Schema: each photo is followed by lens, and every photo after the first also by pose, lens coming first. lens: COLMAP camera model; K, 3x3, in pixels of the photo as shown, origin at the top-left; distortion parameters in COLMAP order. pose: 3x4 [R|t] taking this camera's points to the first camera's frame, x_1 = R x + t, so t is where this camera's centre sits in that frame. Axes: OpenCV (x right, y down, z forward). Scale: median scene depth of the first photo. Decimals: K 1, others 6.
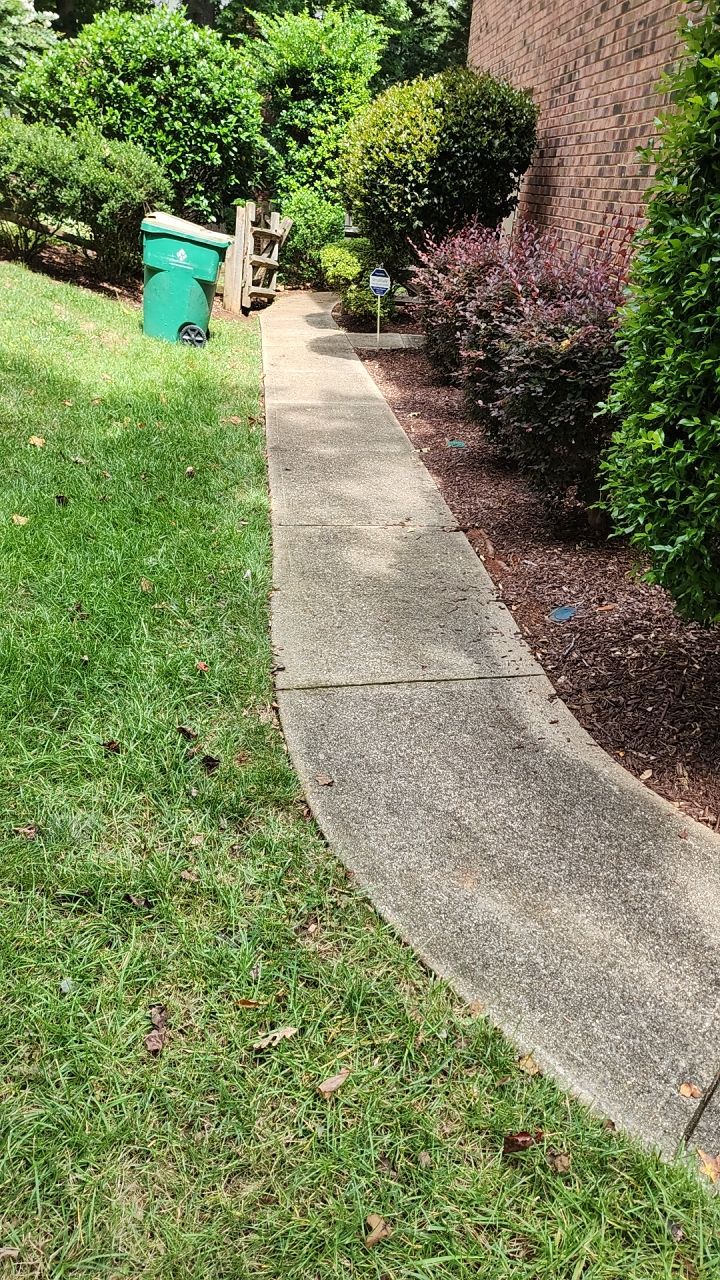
lens RADIAL K [[858.4, 0, 360.0], [0, 858.4, 640.0], [0, 0, 1]] dist [0.094502, -0.083426]
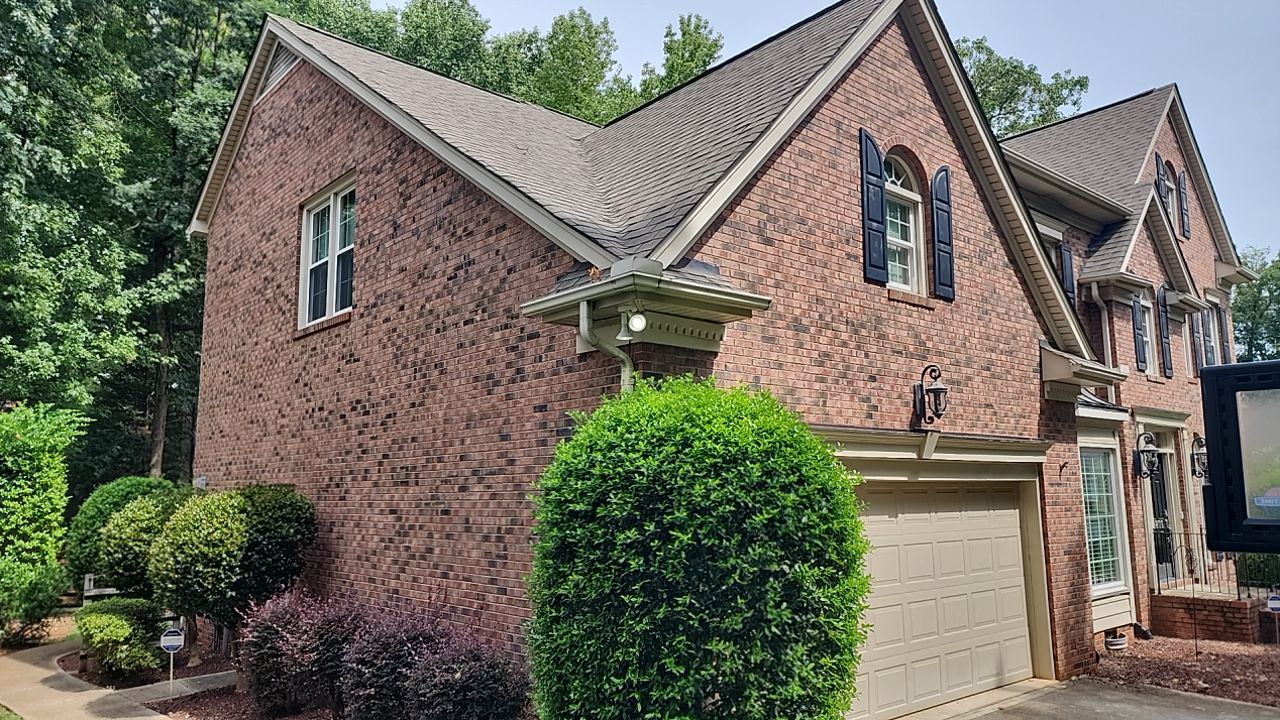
lens RADIAL K [[858.4, 0, 640.0], [0, 858.4, 360.0], [0, 0, 1]] dist [0.094502, -0.083426]
pose [[0.776495, 0.005878, 0.630096, -0.270405], [0.356300, 0.820655, -0.446740, 0.014171], [-0.519717, 0.571394, 0.635140, -0.285268]]
